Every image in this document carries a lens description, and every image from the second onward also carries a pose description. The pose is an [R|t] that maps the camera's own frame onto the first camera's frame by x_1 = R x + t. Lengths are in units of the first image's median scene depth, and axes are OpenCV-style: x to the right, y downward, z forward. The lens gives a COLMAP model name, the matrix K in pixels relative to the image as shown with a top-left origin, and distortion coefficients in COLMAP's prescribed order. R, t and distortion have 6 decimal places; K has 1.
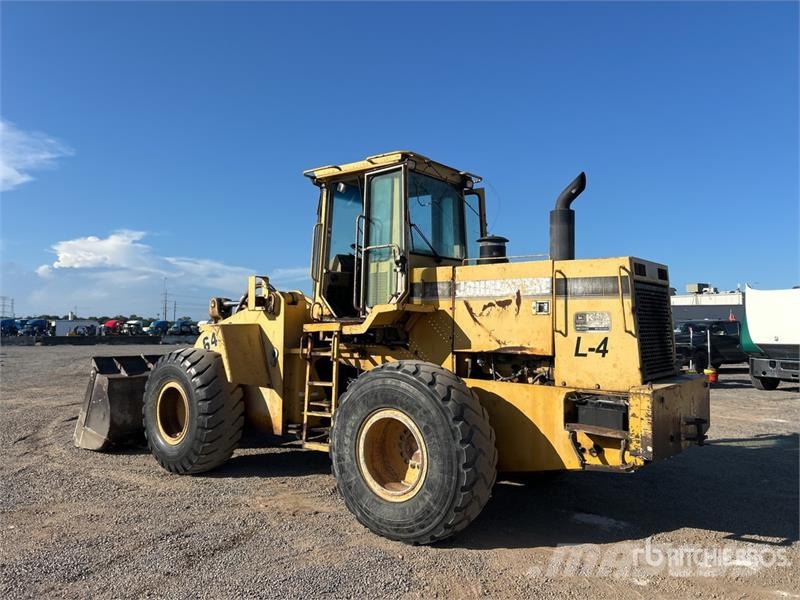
lens RADIAL K [[605.5, 0, 400.5], [0, 605.5, 299.5], [0, 0, 1]] dist [0.039752, -0.039886]
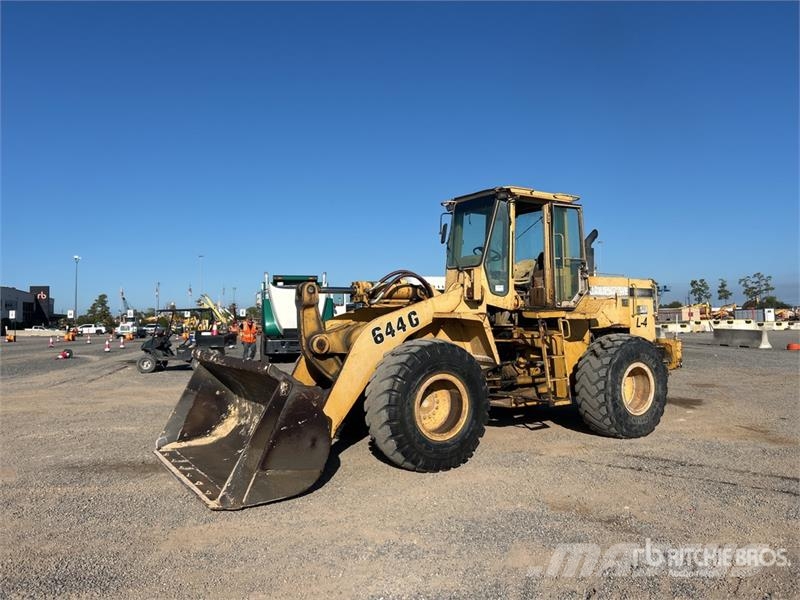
lens RADIAL K [[605.5, 0, 398.7], [0, 605.5, 298.0], [0, 0, 1]] dist [0.039752, -0.039886]
pose [[0.311193, 0.012566, 0.950264, -1.712877], [-0.038476, 0.999259, -0.000614, 0.026225], [-0.949568, -0.036371, 0.311446, 1.030754]]
